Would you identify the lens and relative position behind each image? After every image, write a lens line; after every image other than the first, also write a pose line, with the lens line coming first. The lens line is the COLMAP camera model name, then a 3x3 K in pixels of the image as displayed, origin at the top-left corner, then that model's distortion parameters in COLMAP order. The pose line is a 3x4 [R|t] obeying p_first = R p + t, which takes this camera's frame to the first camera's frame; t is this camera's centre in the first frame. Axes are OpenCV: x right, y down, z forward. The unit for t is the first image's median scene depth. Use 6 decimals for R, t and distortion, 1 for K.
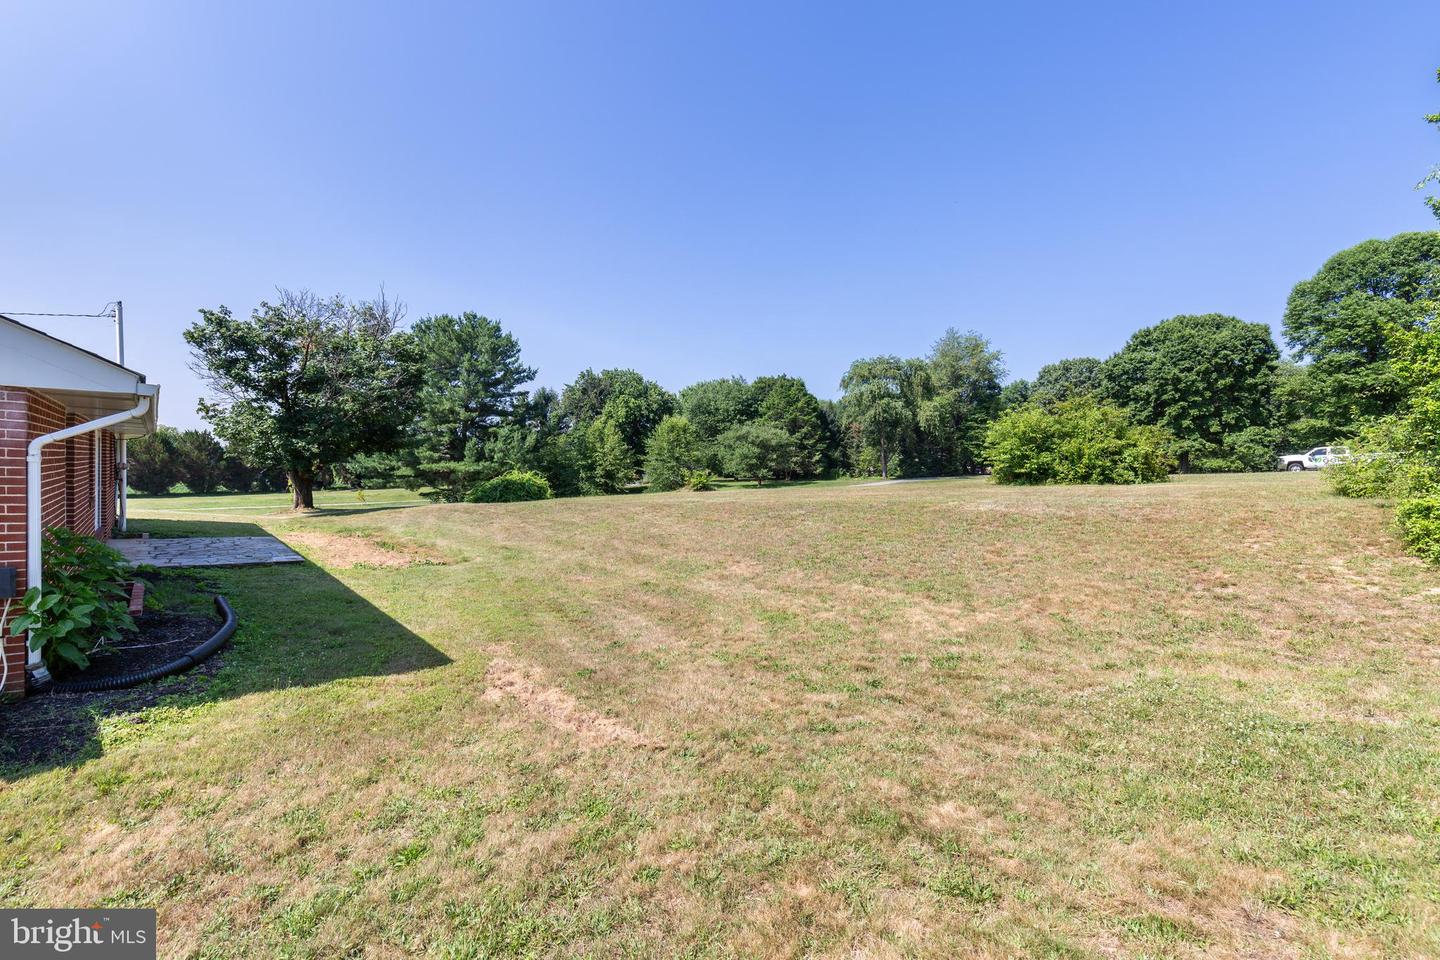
lens RADIAL K [[667.6, 0, 722.0], [0, 667.6, 487.6], [0, 0, 1]] dist [0.033793, -0.014964]
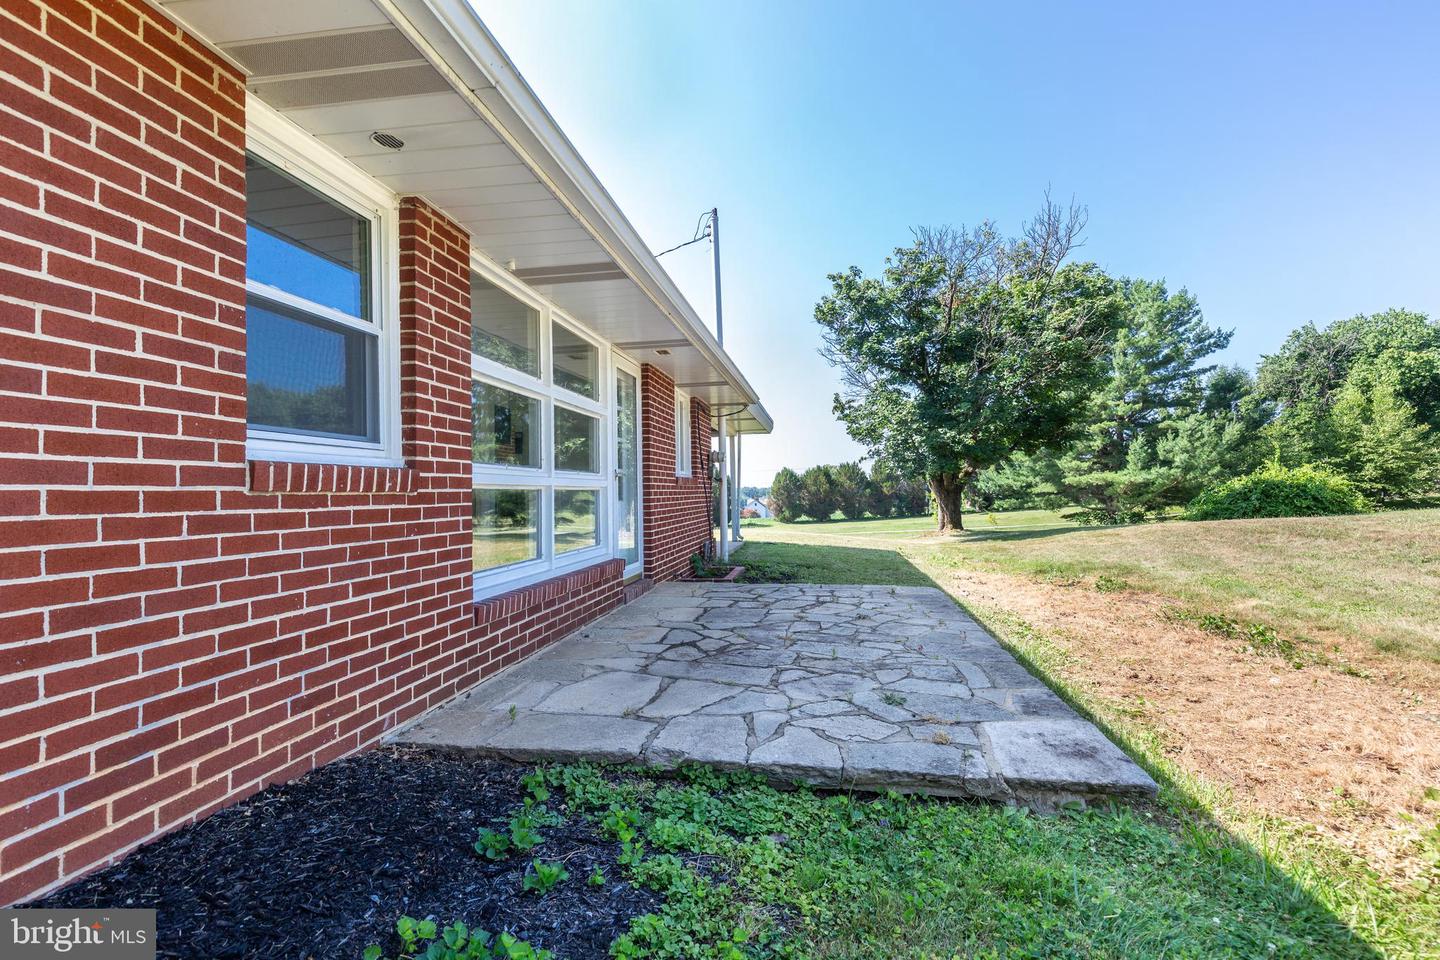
lens RADIAL K [[667.6, 0, 722.0], [0, 667.6, 487.6], [0, 0, 1]] dist [0.033793, -0.014964]
pose [[0.655939, -0.053247, -0.752934, -0.110668], [0.024200, 0.998479, -0.049529, 0.007036], [0.754426, 0.014267, 0.656230, 0.158501]]
